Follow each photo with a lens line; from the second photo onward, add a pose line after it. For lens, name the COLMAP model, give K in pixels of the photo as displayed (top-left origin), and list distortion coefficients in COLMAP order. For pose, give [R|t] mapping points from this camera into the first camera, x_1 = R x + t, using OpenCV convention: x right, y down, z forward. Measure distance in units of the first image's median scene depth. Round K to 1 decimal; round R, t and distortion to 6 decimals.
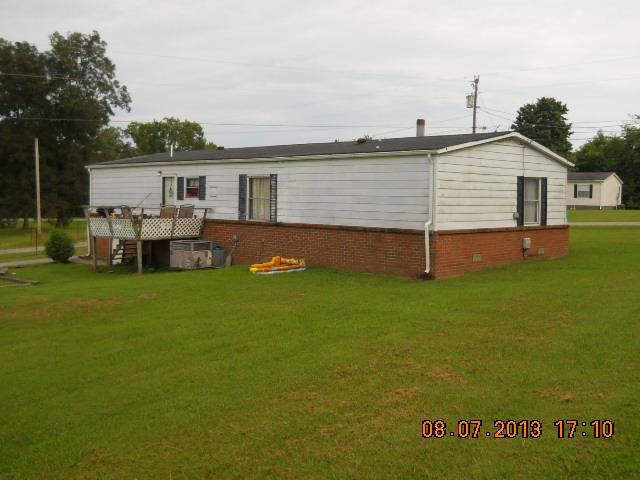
lens RADIAL K [[711.4, 0, 322.6], [0, 711.4, 235.1], [0, 0, 1]] dist [-0.058777, 0.000000]
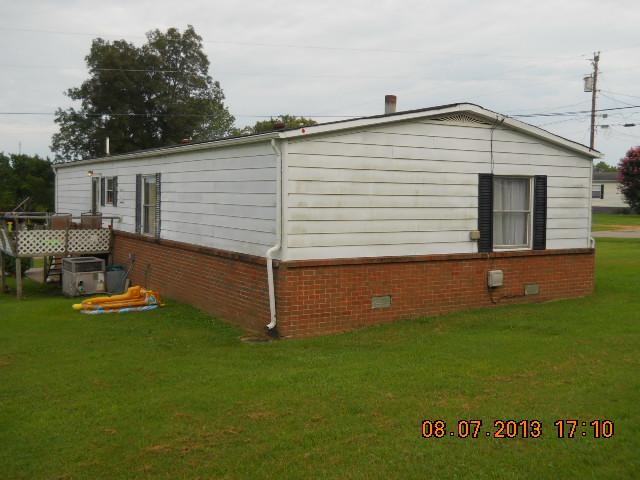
lens RADIAL K [[711.4, 0, 319.6], [0, 711.4, 240.6], [0, 0, 1]] dist [-0.058777, 0.000000]
pose [[0.967768, 0.017267, -0.251252, 0.268893], [-0.015385, 0.999837, 0.009455, -0.023907], [0.251375, -0.005284, 0.967875, 0.311201]]
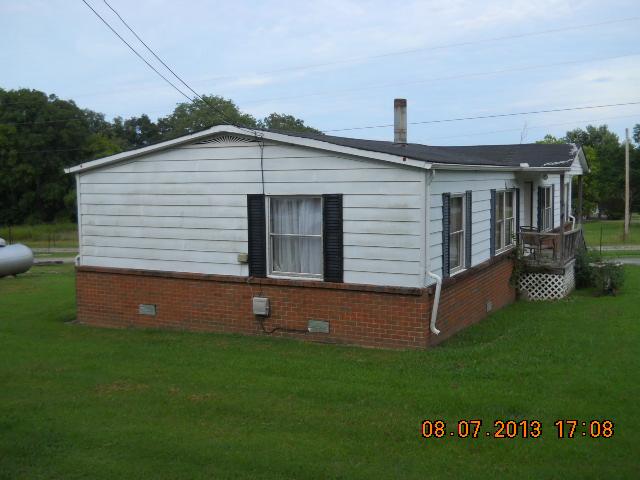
lens RADIAL K [[711.4, 0, 324.1], [0, 711.4, 238.5], [0, 0, 1]] dist [-0.058777, 0.000000]
pose [[0.301353, 0.043920, -0.952501, 0.795509], [-0.056849, 0.997989, 0.028031, -0.059434], [0.951817, 0.045701, 0.303244, 0.791751]]
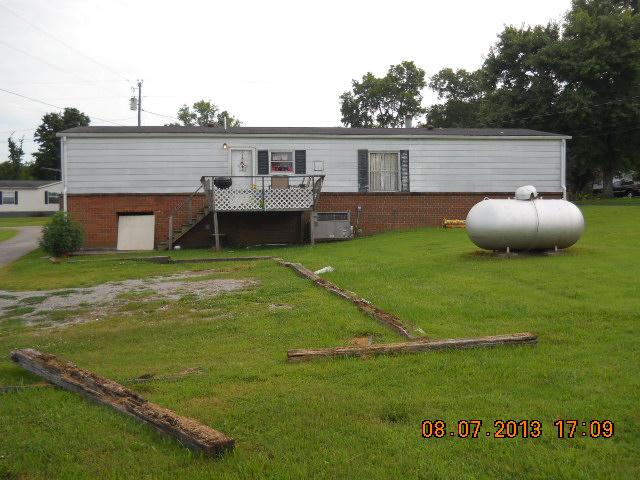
lens RADIAL K [[711.4, 0, 322.4], [0, 711.4, 239.1], [0, 0, 1]] dist [-0.058777, 0.000000]
pose [[0.619847, -0.038899, 0.783758, -1.003036], [0.059094, 0.998248, 0.002810, 0.043908], [-0.782495, 0.044574, 0.621060, 0.383886]]
